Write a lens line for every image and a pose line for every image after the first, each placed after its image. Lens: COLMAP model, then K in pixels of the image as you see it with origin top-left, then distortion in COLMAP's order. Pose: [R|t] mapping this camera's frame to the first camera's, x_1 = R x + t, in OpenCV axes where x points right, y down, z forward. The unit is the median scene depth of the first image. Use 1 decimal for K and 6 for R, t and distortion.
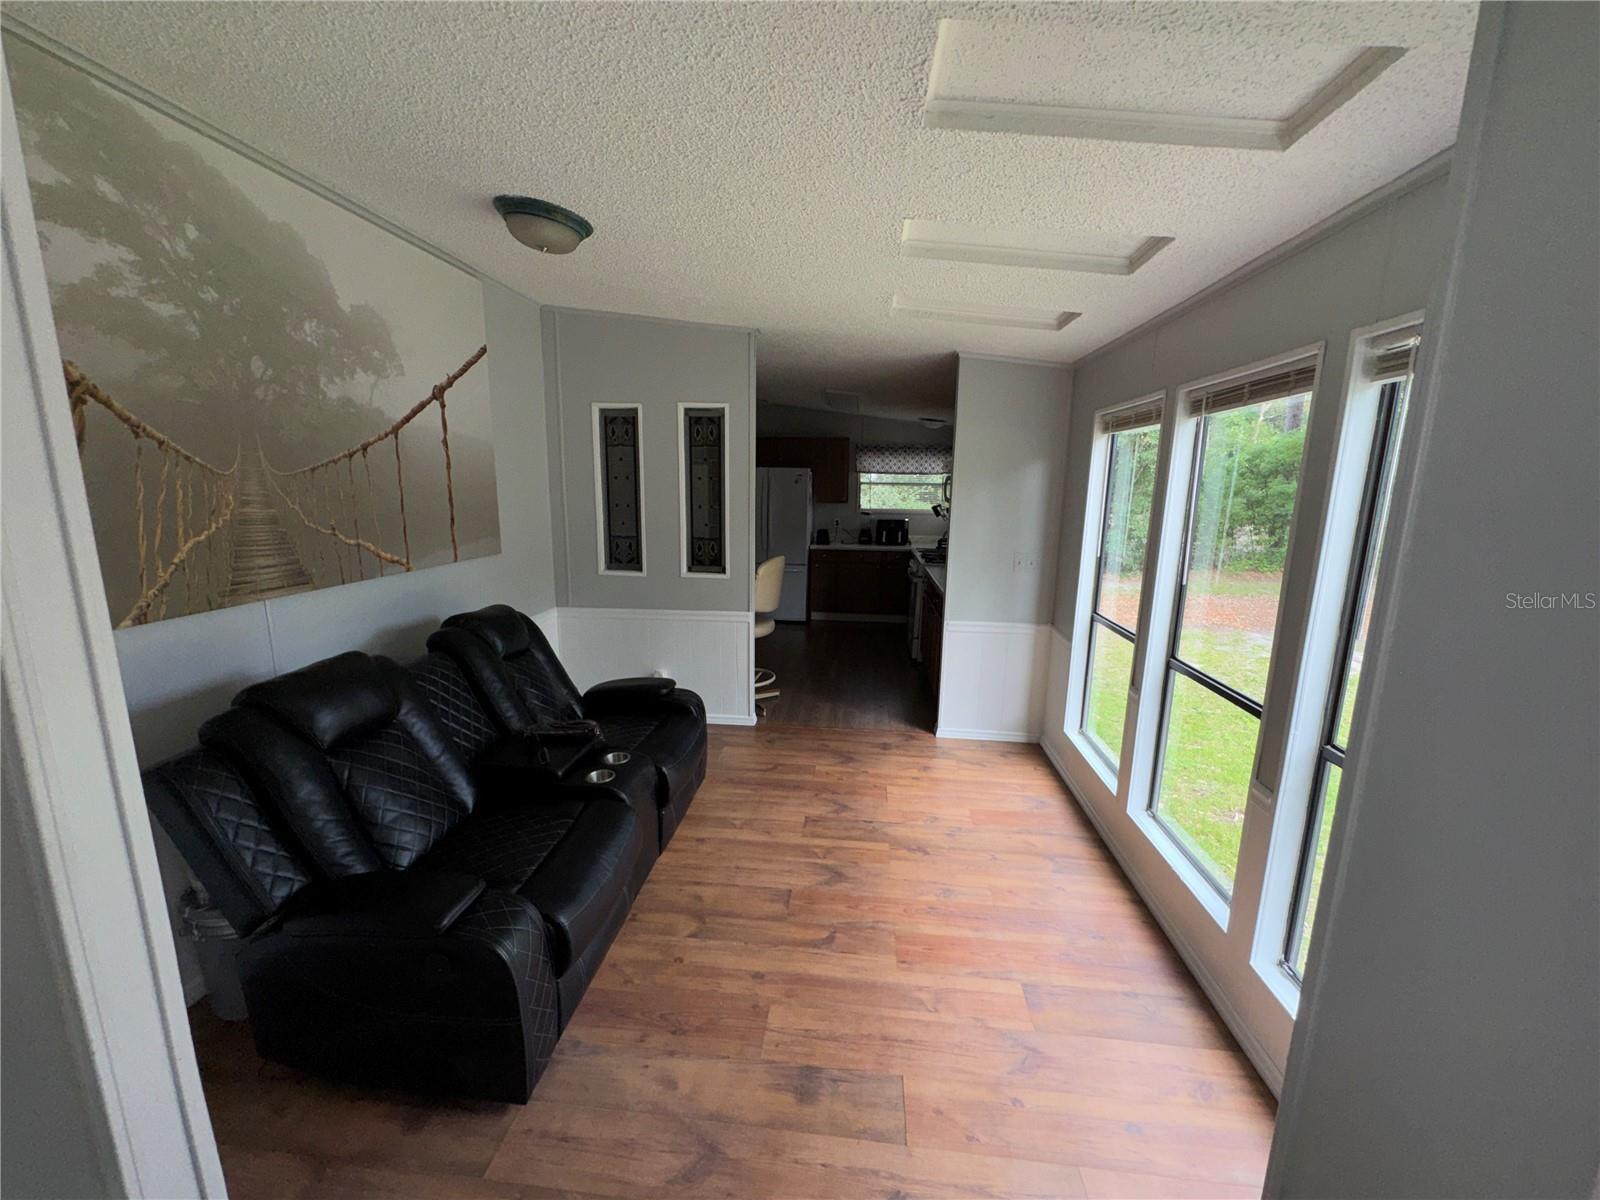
lens RADIAL K [[639.1, 0, 800.9], [0, 639.1, 599.7], [0, 0, 1]] dist [0.001297, 0.000168]
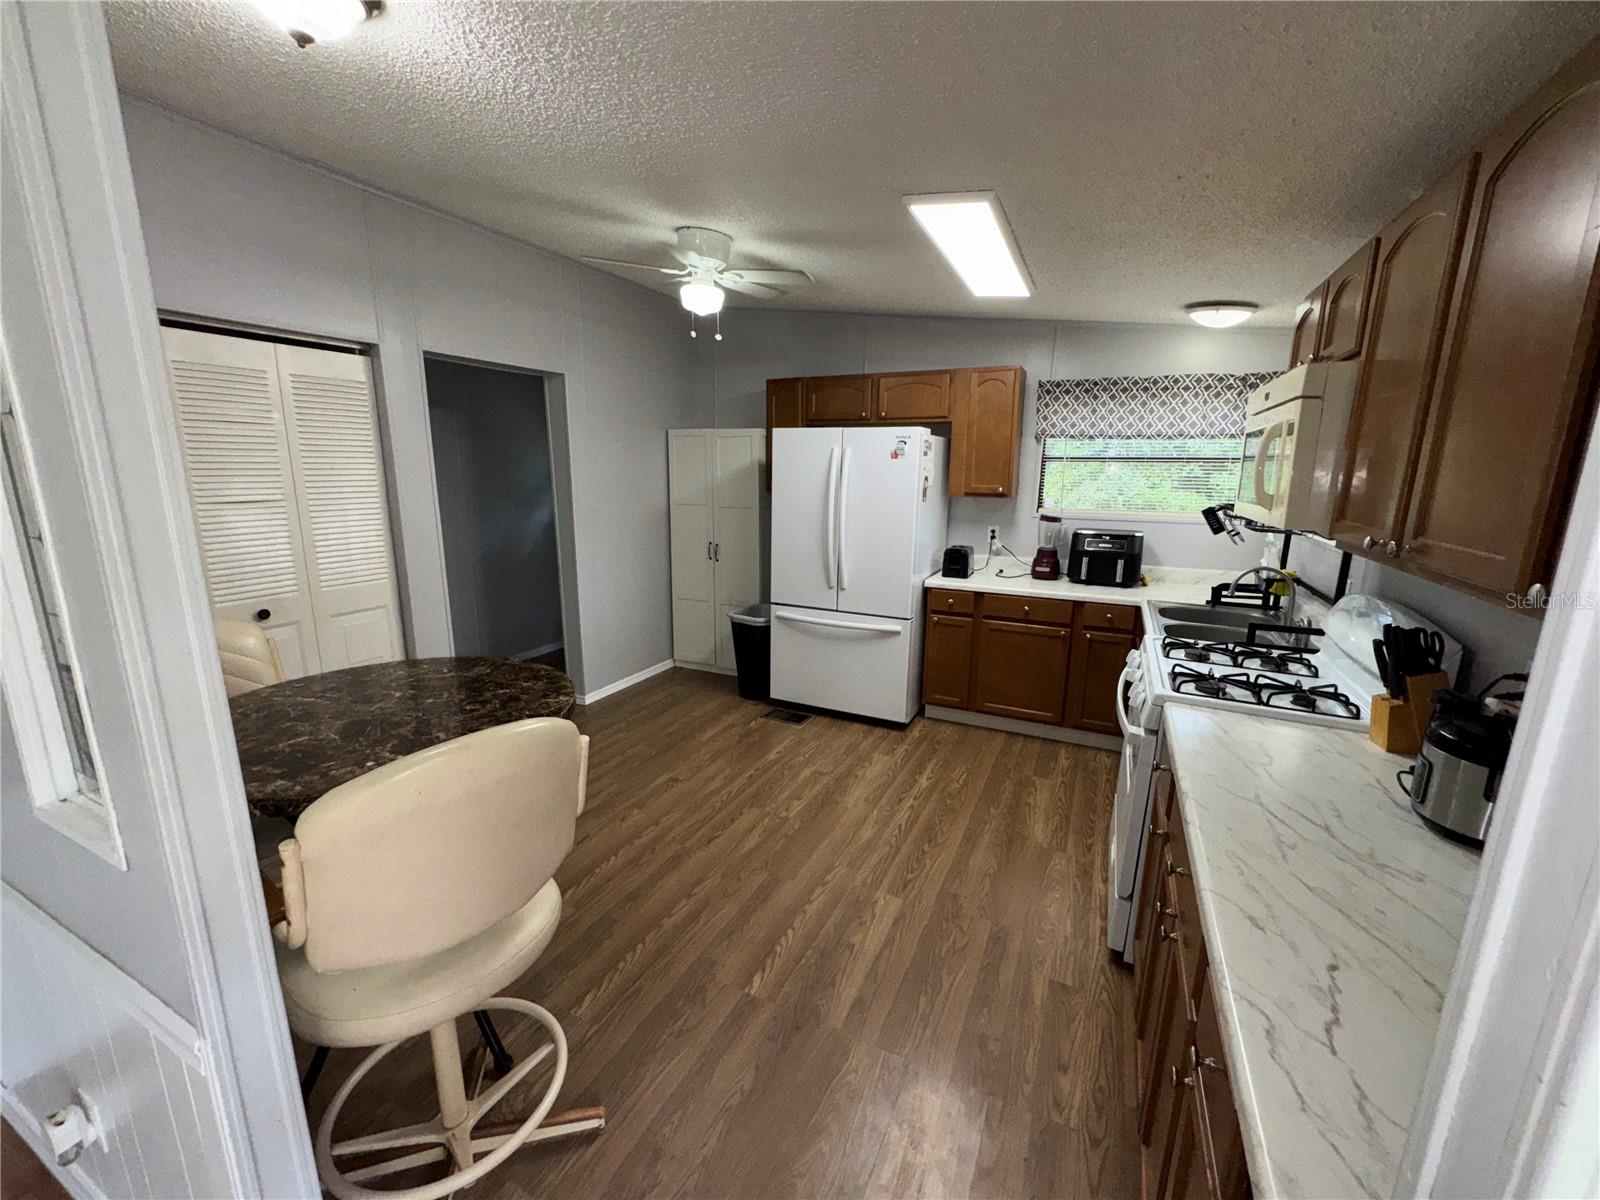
lens RADIAL K [[639.1, 0, 801.5], [0, 639.1, 604.1], [0, 0, 1]] dist [0.001297, 0.000168]
pose [[0.942900, 0.063153, -0.327035, 0.086845], [-0.055838, 0.997936, 0.031721, -0.072948], [0.328363, -0.011649, 0.944480, 0.460276]]
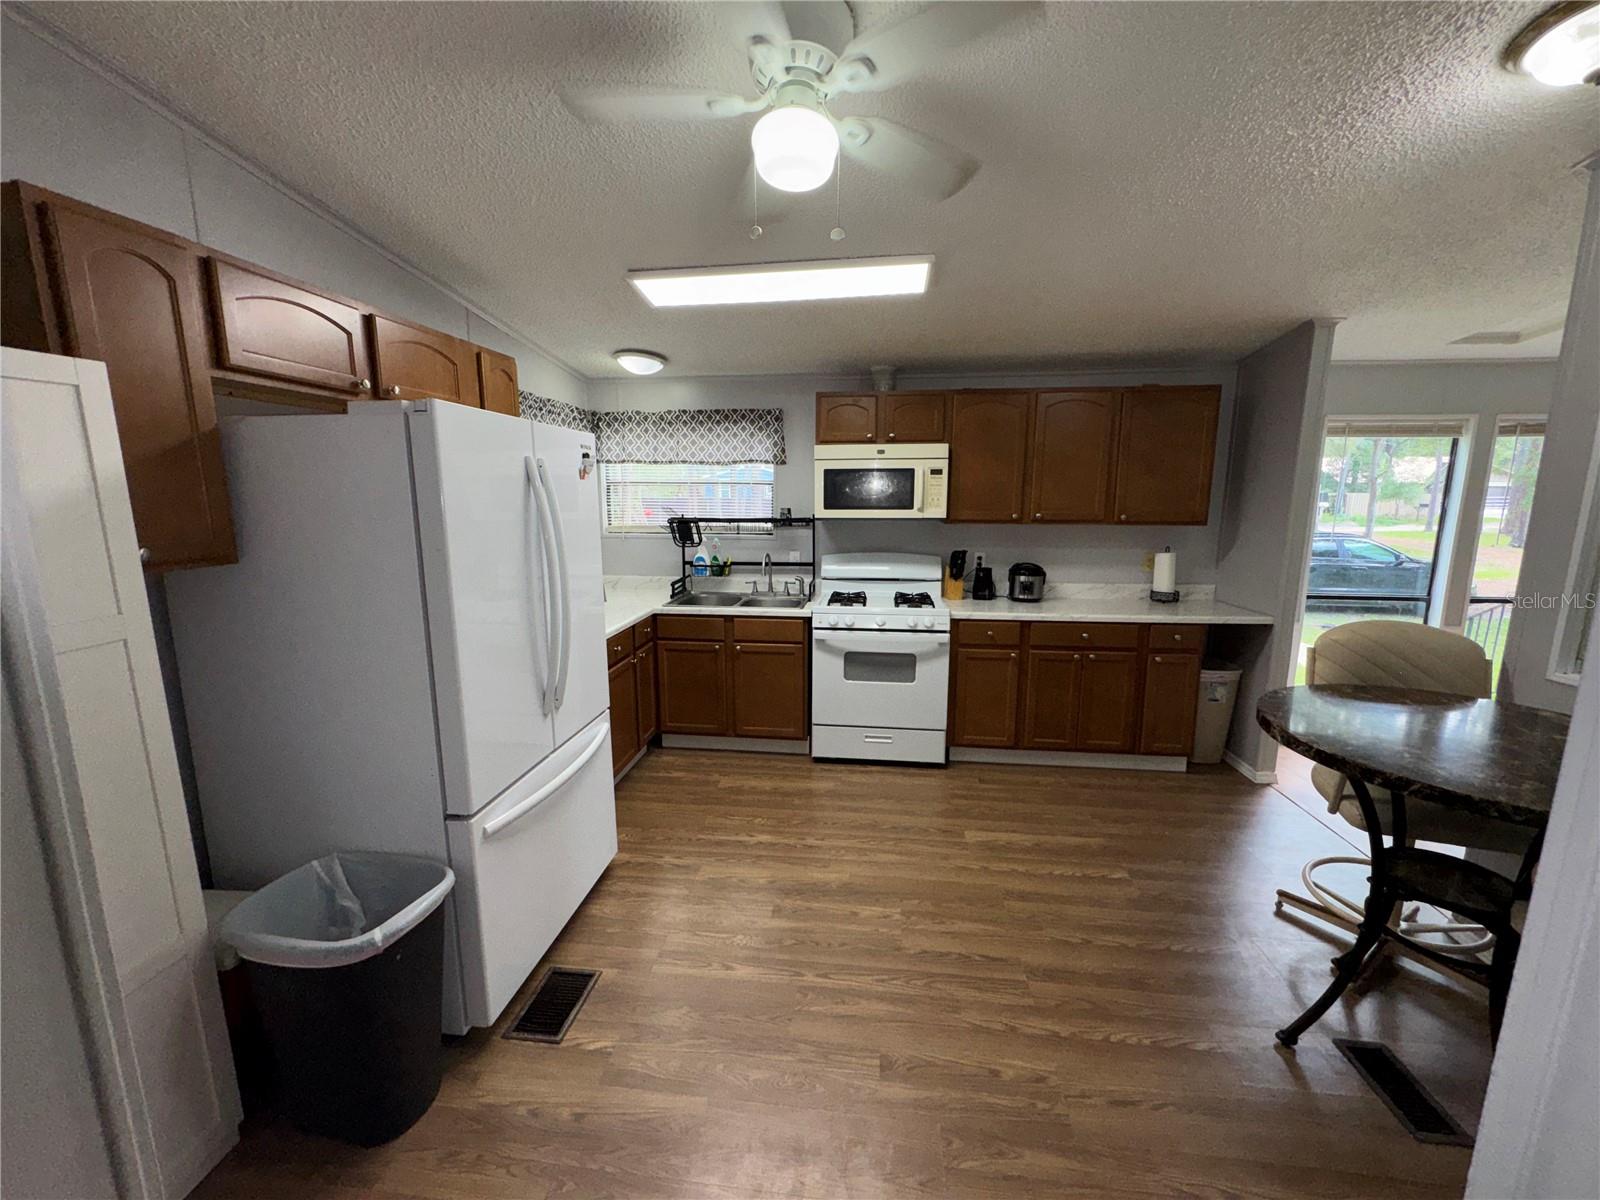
lens RADIAL K [[639.1, 0, 800.2], [0, 639.1, 600.2], [0, 0, 1]] dist [0.001297, 0.000168]
pose [[0.021216, -0.186750, 0.982178, -0.400709], [0.191393, 0.964989, 0.179348, -0.162959], [-0.981284, 0.184177, 0.056215, 0.890409]]
